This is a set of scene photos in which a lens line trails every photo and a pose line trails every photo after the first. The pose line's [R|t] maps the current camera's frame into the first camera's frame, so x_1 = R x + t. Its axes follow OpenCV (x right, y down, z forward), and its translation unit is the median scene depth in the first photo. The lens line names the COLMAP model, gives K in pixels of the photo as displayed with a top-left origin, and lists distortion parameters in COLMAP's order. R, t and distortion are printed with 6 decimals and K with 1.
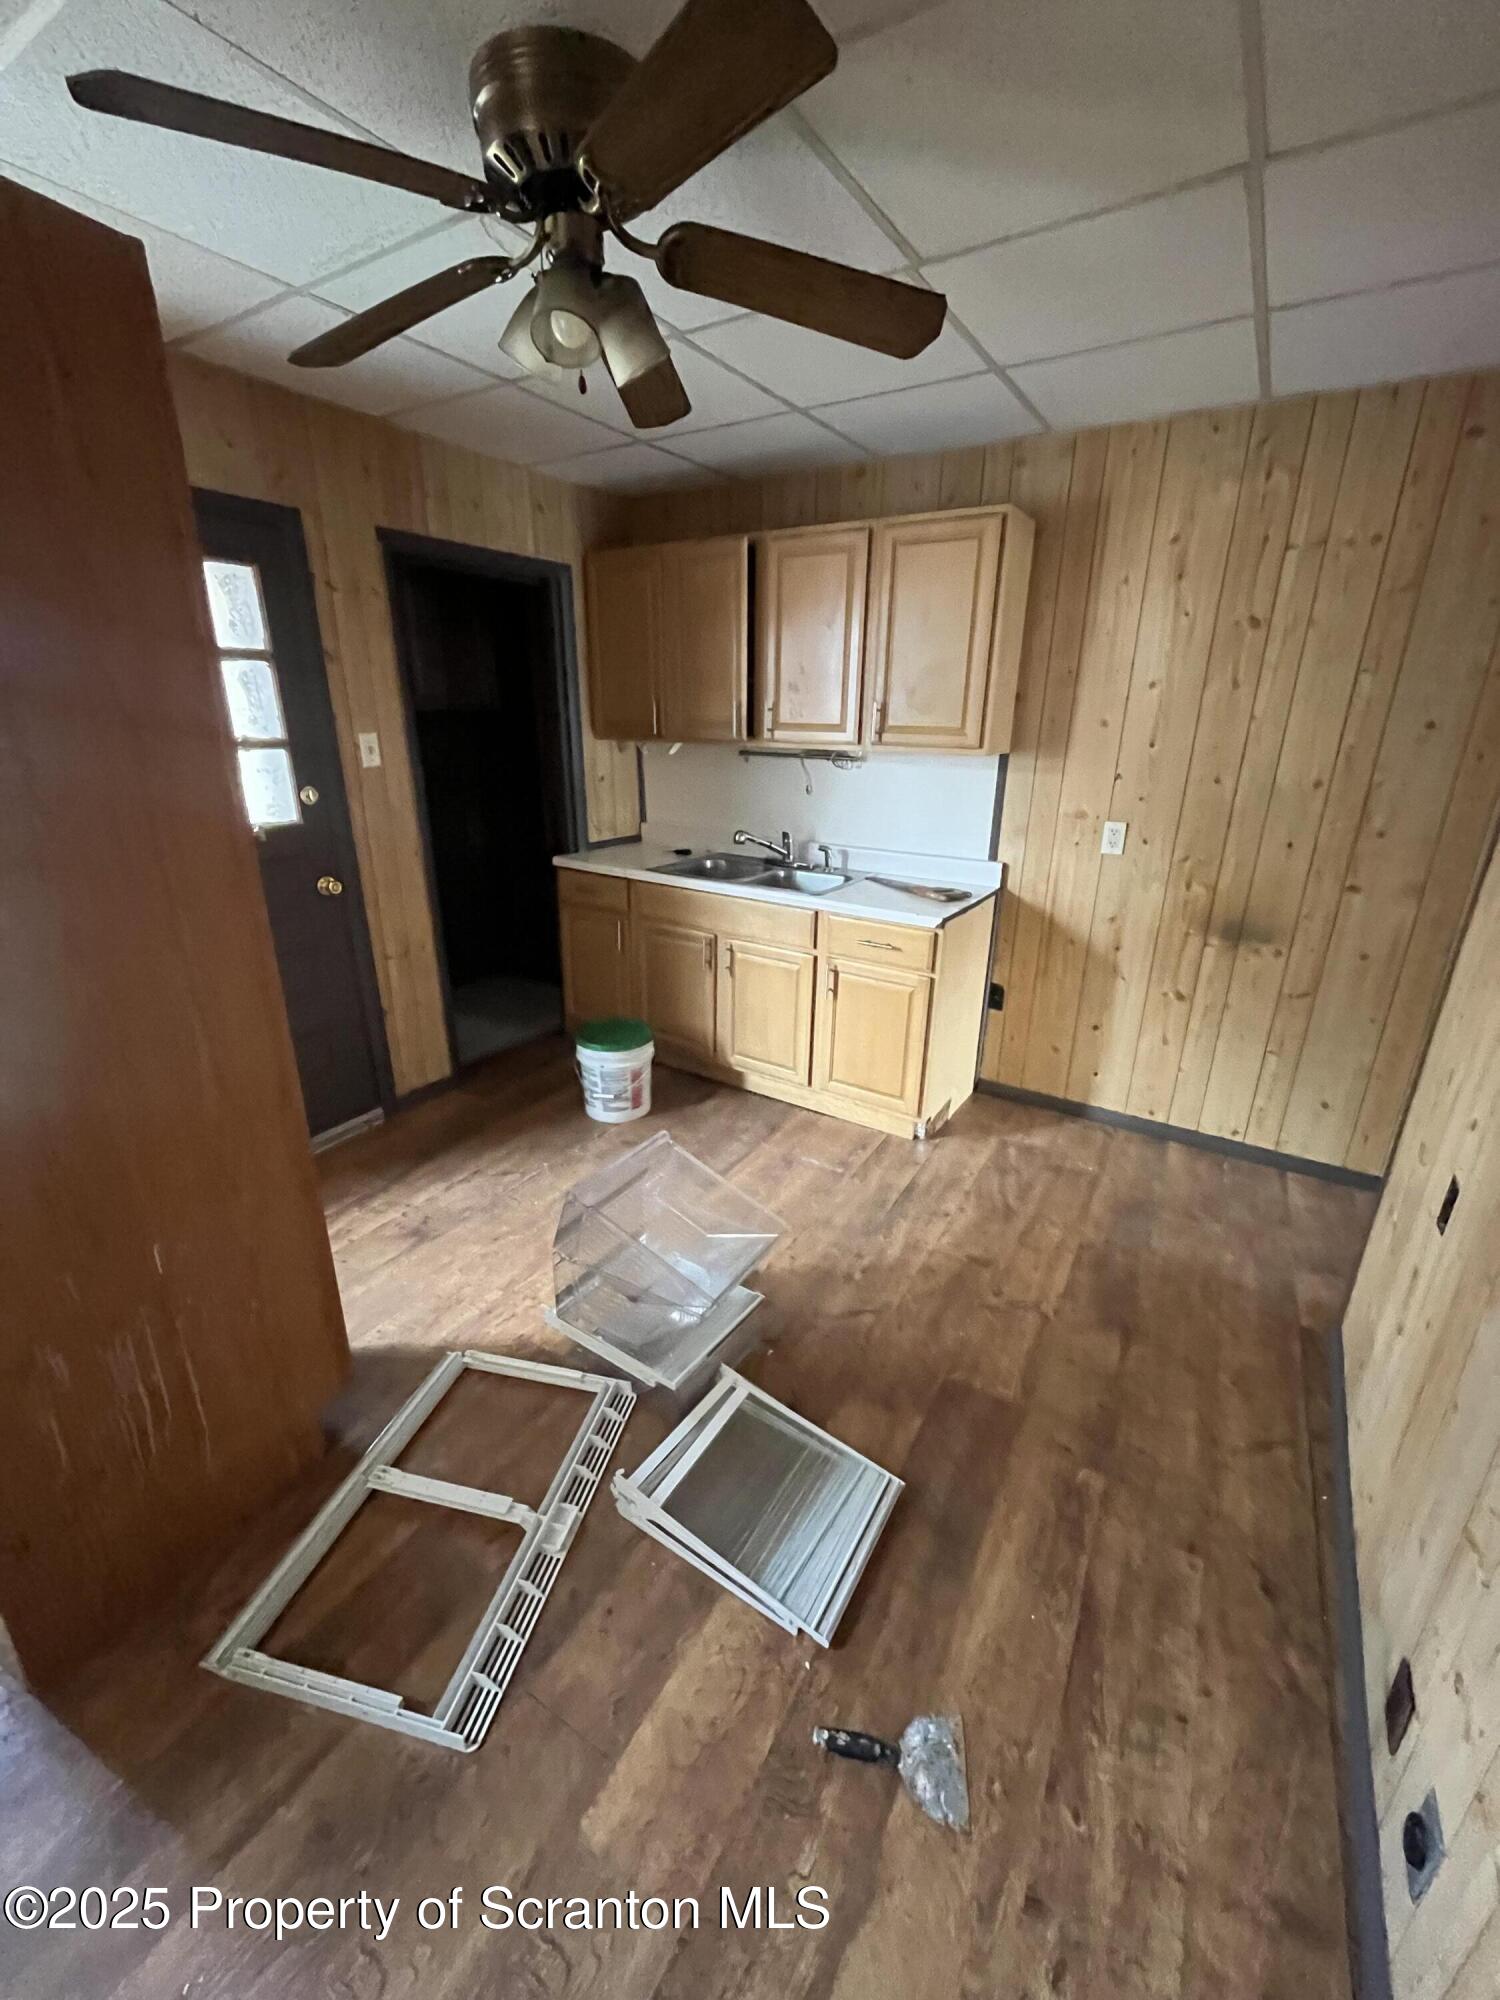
lens RADIAL K [[801.7, 0, 750.0], [0, 801.7, 1000.0], [0, 0, 1]] dist [0.000229, 0.000174]
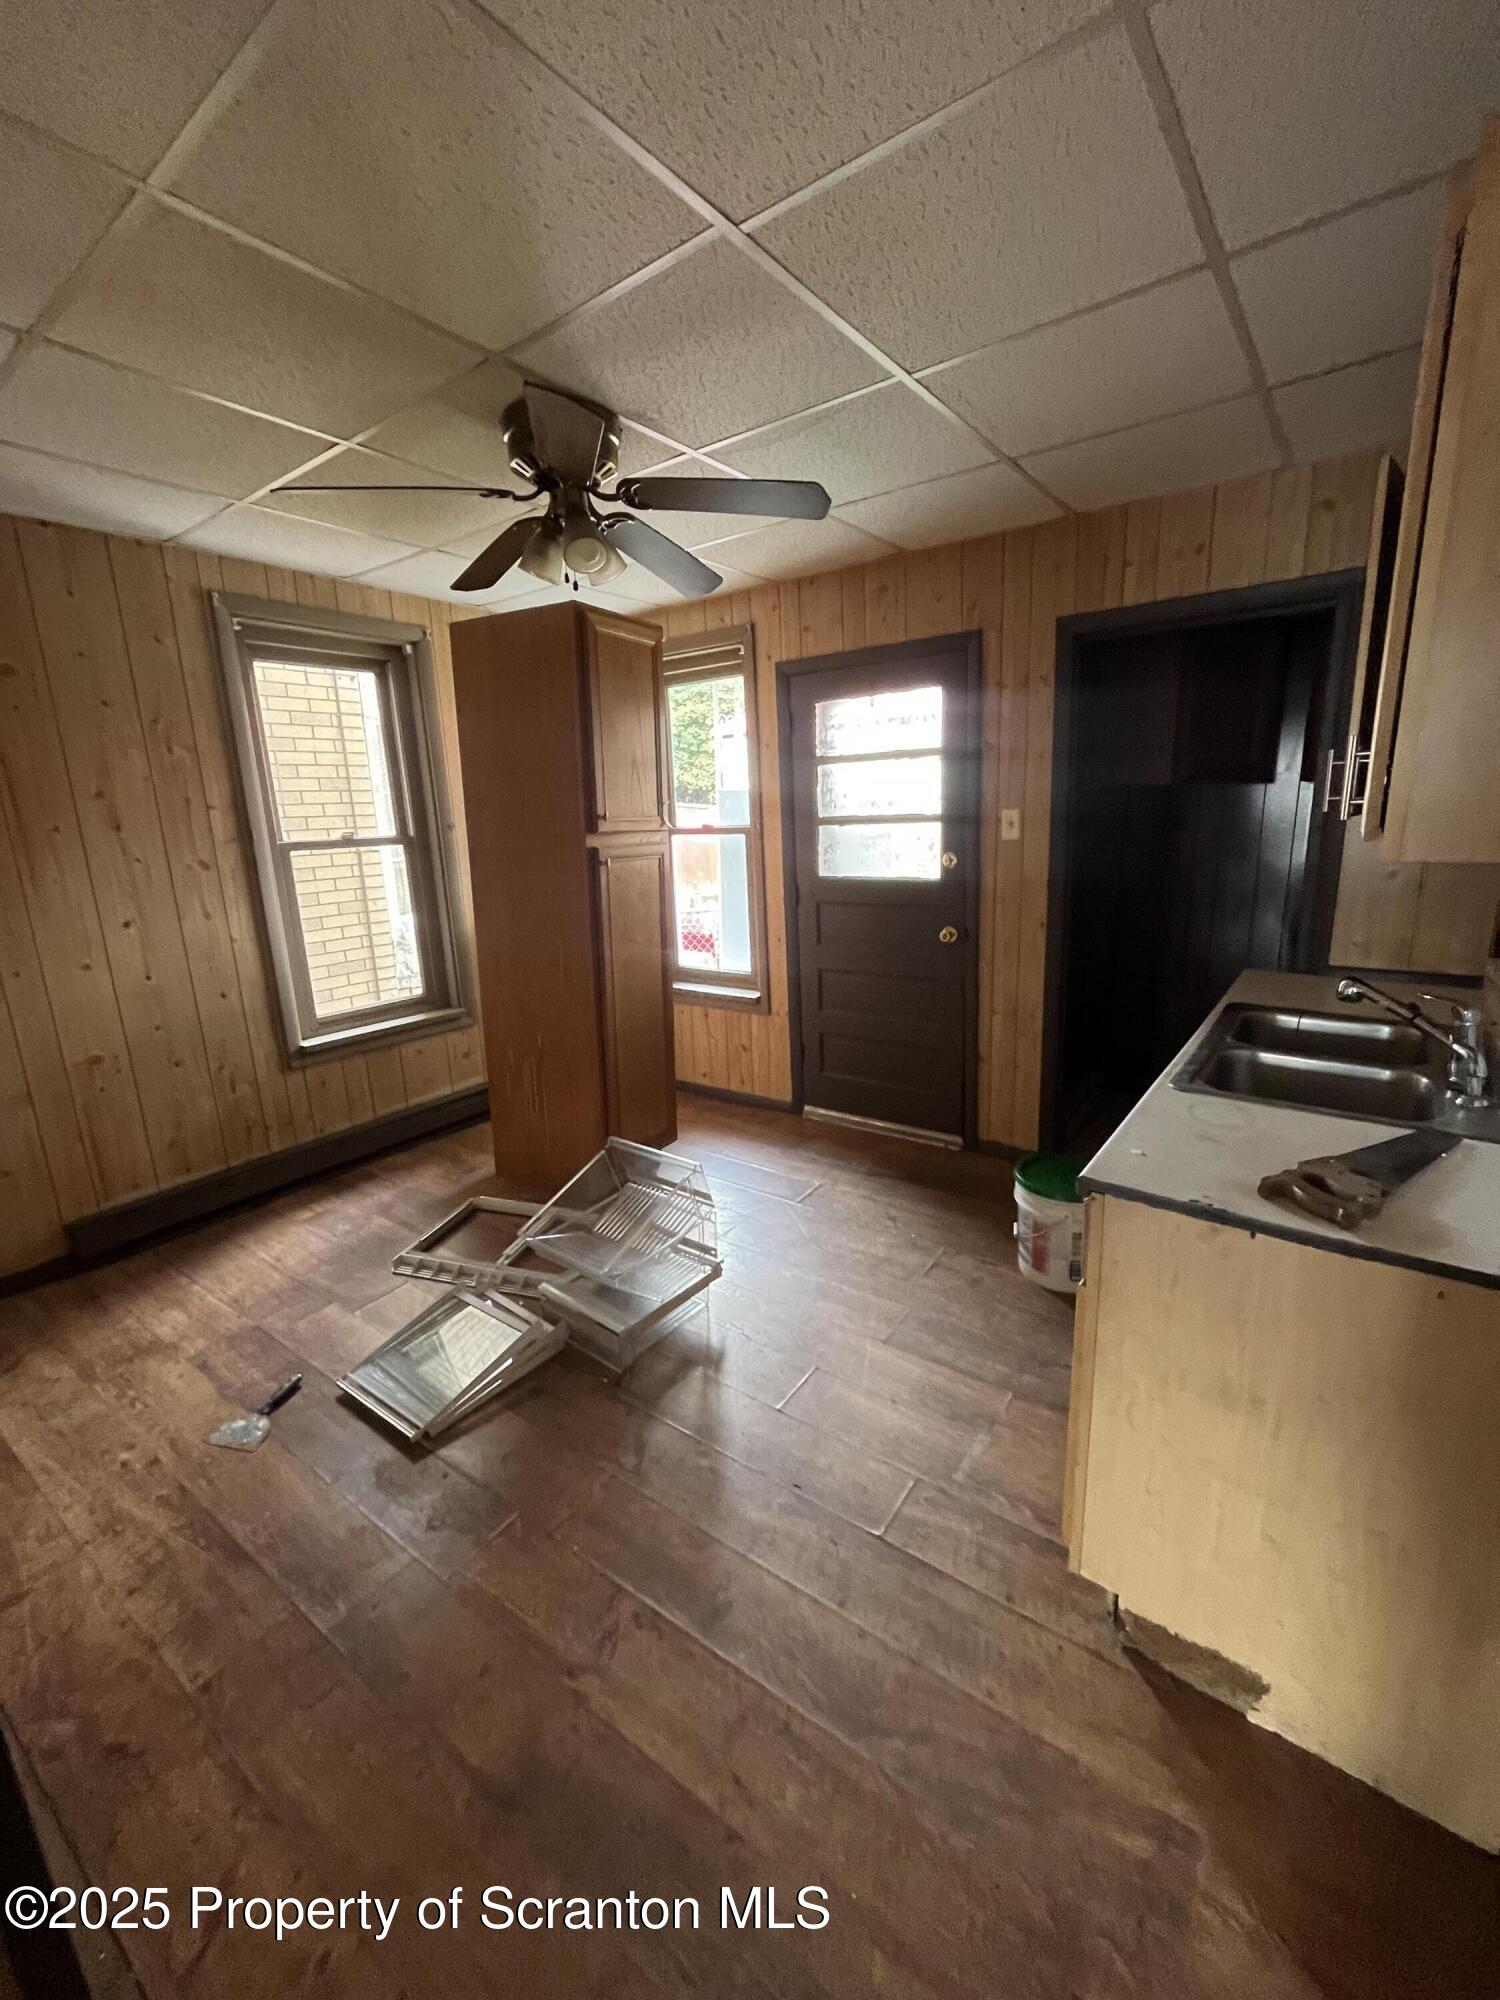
lens RADIAL K [[801.7, 0, 750.0], [0, 801.7, 1000.0], [0, 0, 1]] dist [0.000229, 0.000174]
pose [[-0.071160, 0.224919, -0.971776, 0.702538], [-0.308929, 0.921372, 0.235875, -0.251184], [0.948419, 0.316994, 0.003919, 0.772058]]
